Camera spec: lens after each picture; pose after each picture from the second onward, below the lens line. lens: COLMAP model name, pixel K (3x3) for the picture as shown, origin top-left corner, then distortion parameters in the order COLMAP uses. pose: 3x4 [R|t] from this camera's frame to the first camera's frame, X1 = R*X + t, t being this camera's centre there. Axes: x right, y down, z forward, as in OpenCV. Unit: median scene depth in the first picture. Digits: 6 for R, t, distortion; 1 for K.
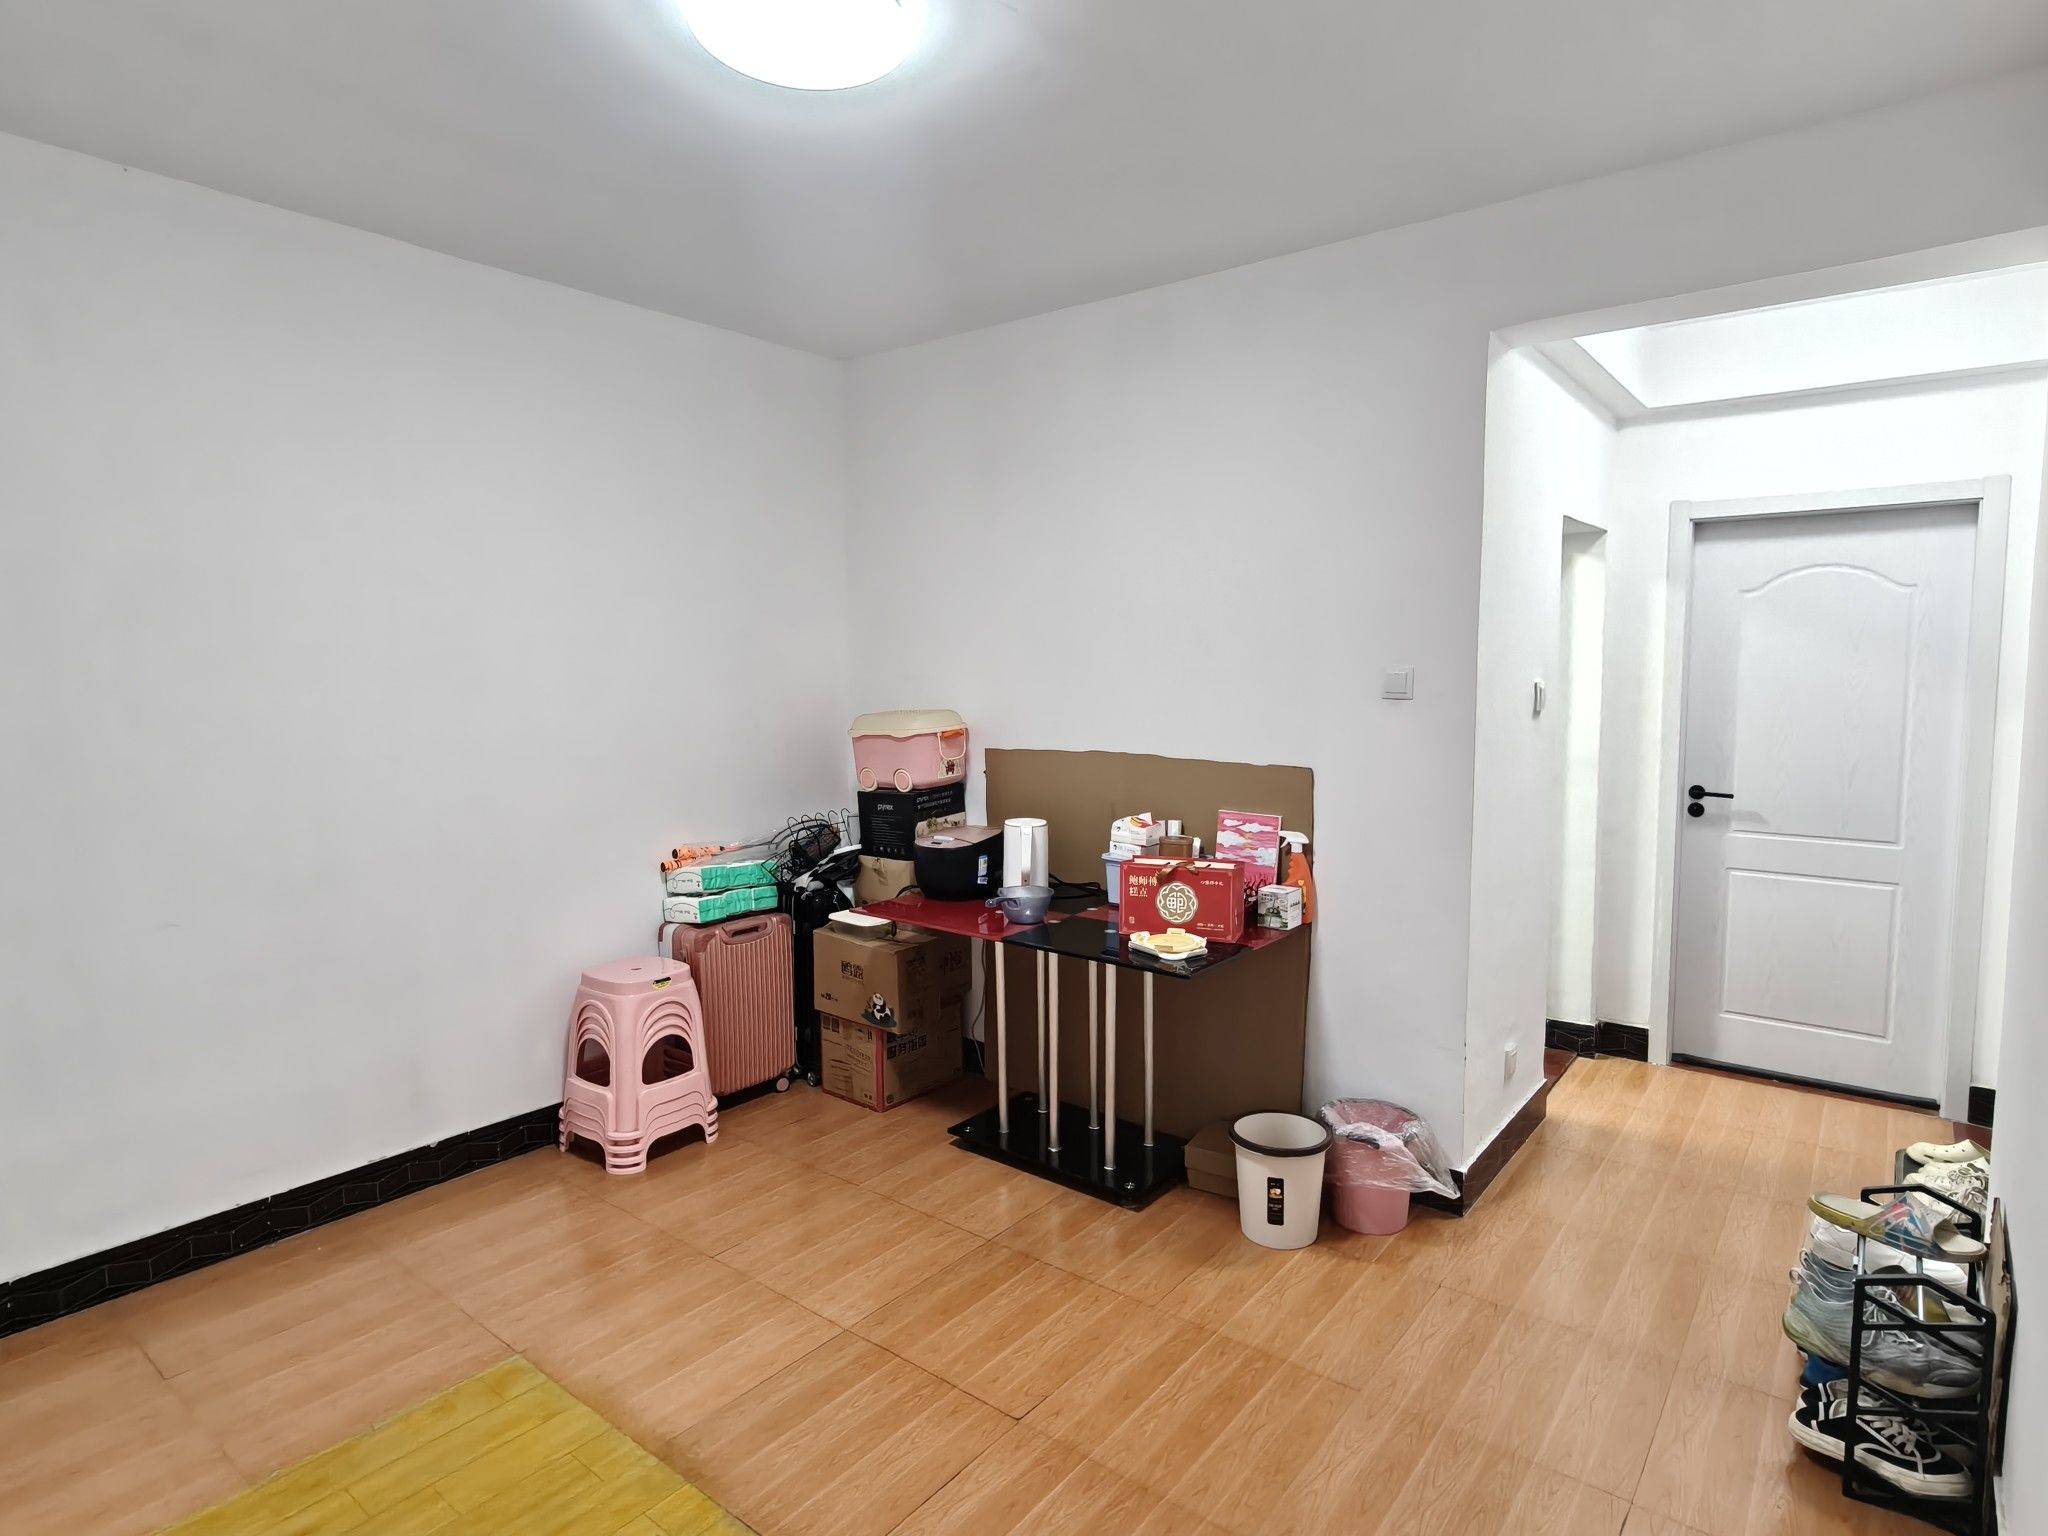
lens RADIAL K [[1076.0, 0, 1024.0], [0, 1076.0, 768.0], [0, 0, 1]] dist [-0.001063, 0.000398]
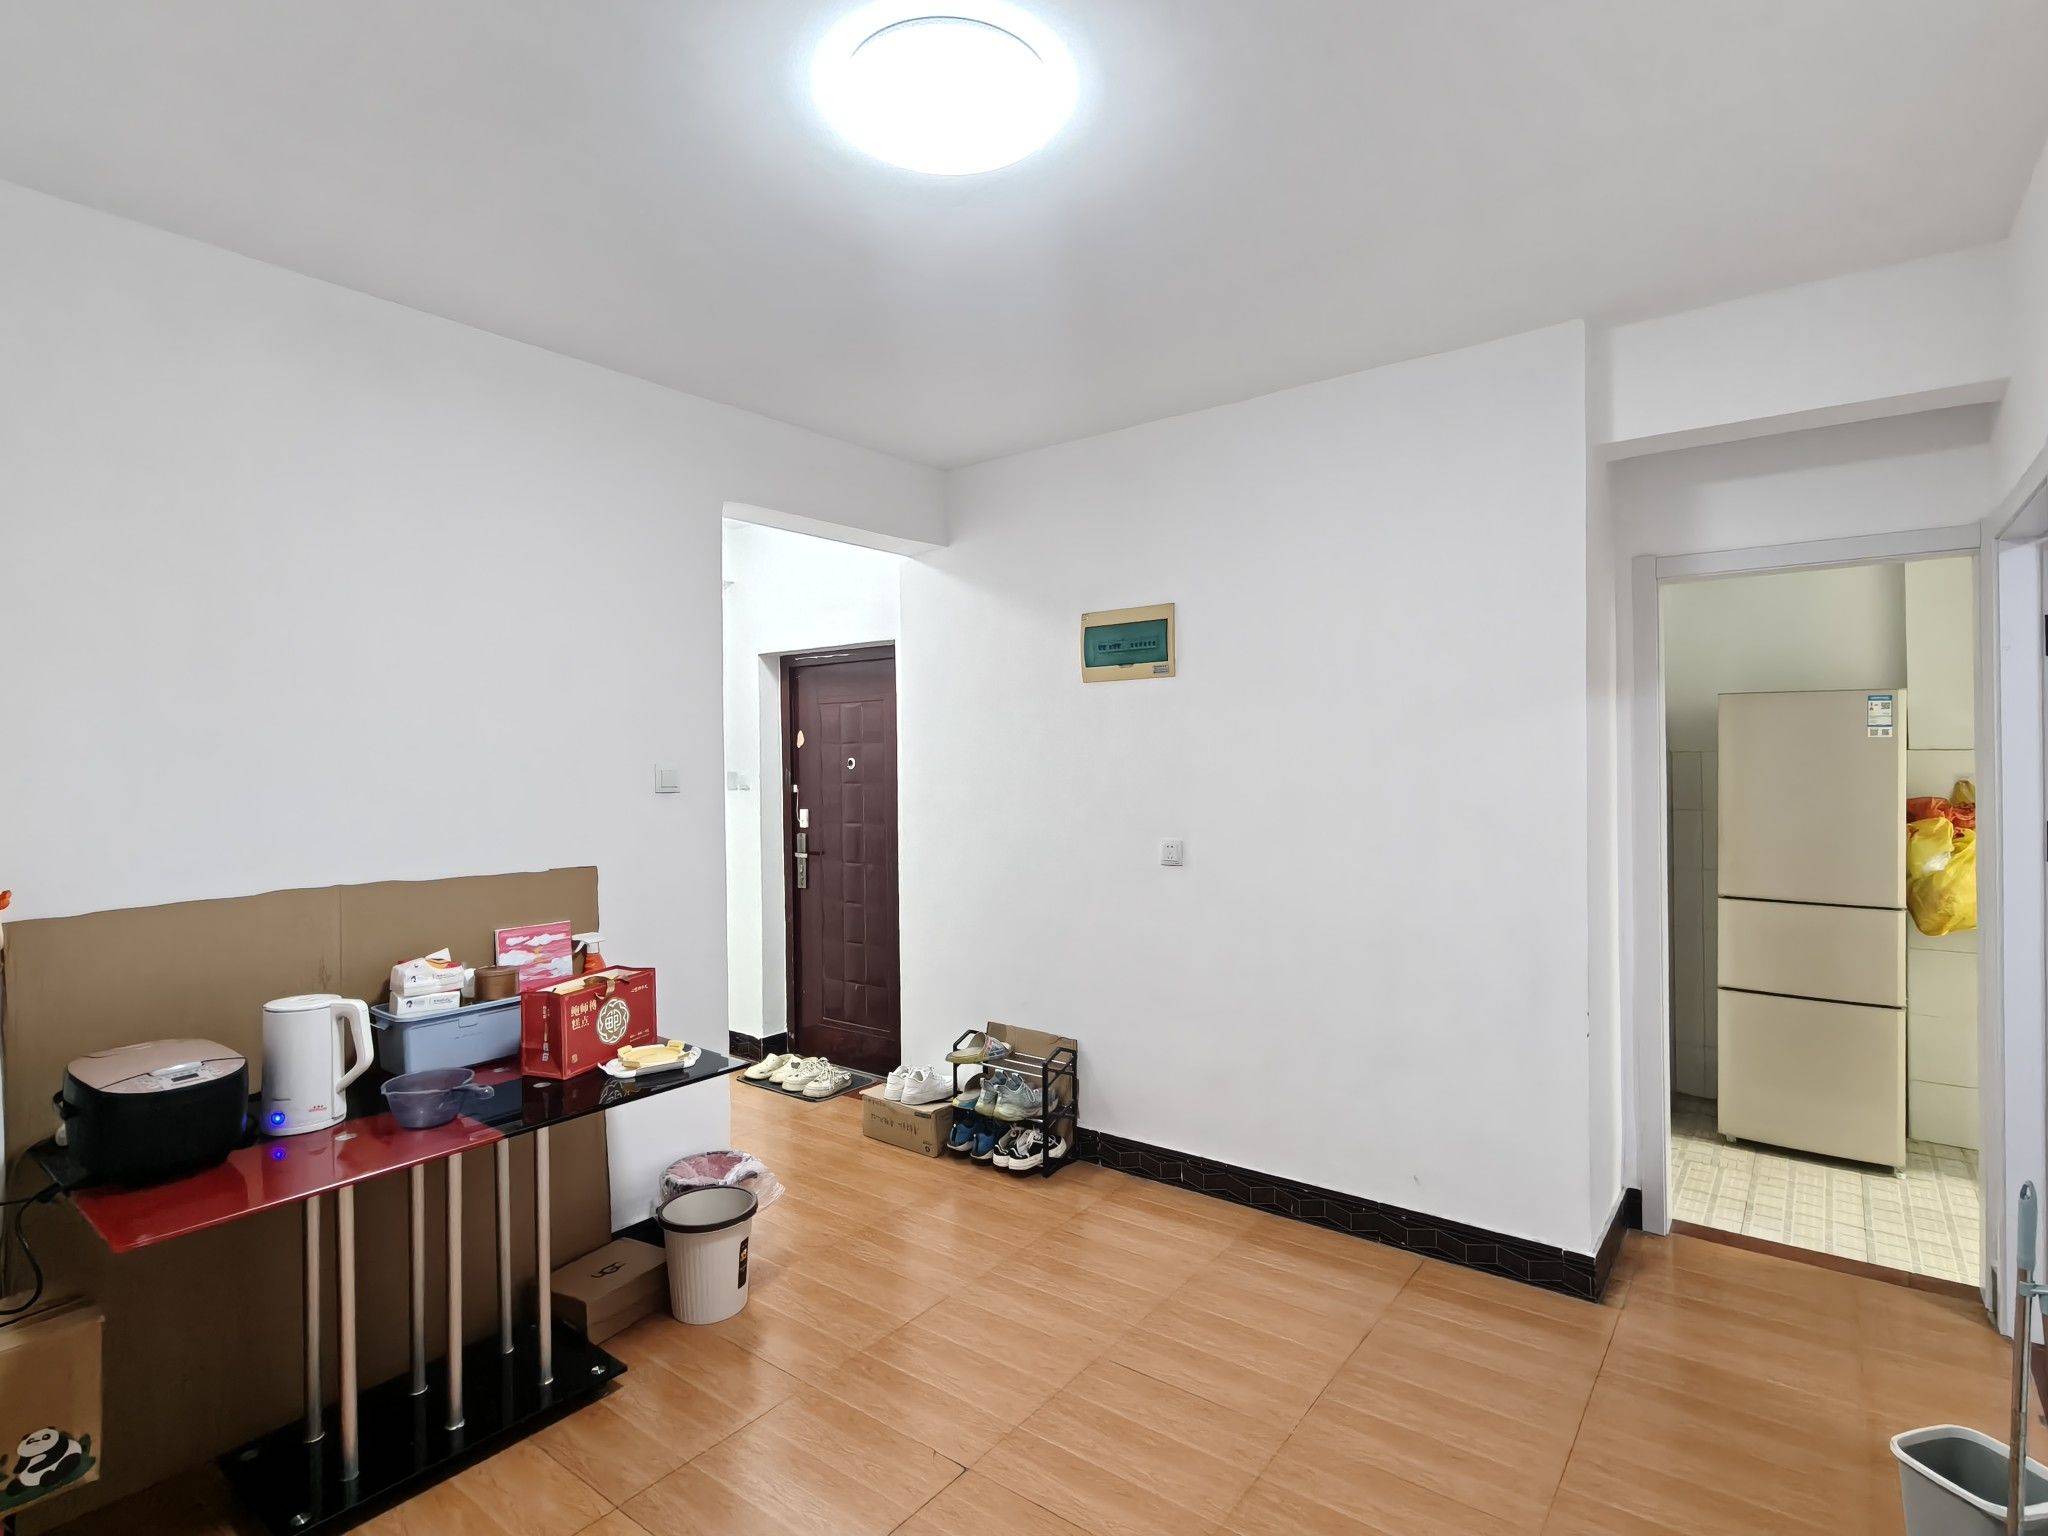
lens RADIAL K [[1076.0, 0, 1024.0], [0, 1076.0, 768.0], [0, 0, 1]] dist [-0.001063, 0.000398]
pose [[-0.017561, -0.008521, 0.999809, -0.716815], [0.107013, 0.994204, 0.010353, -0.056208], [-0.994103, 0.107174, -0.016547, 0.593704]]
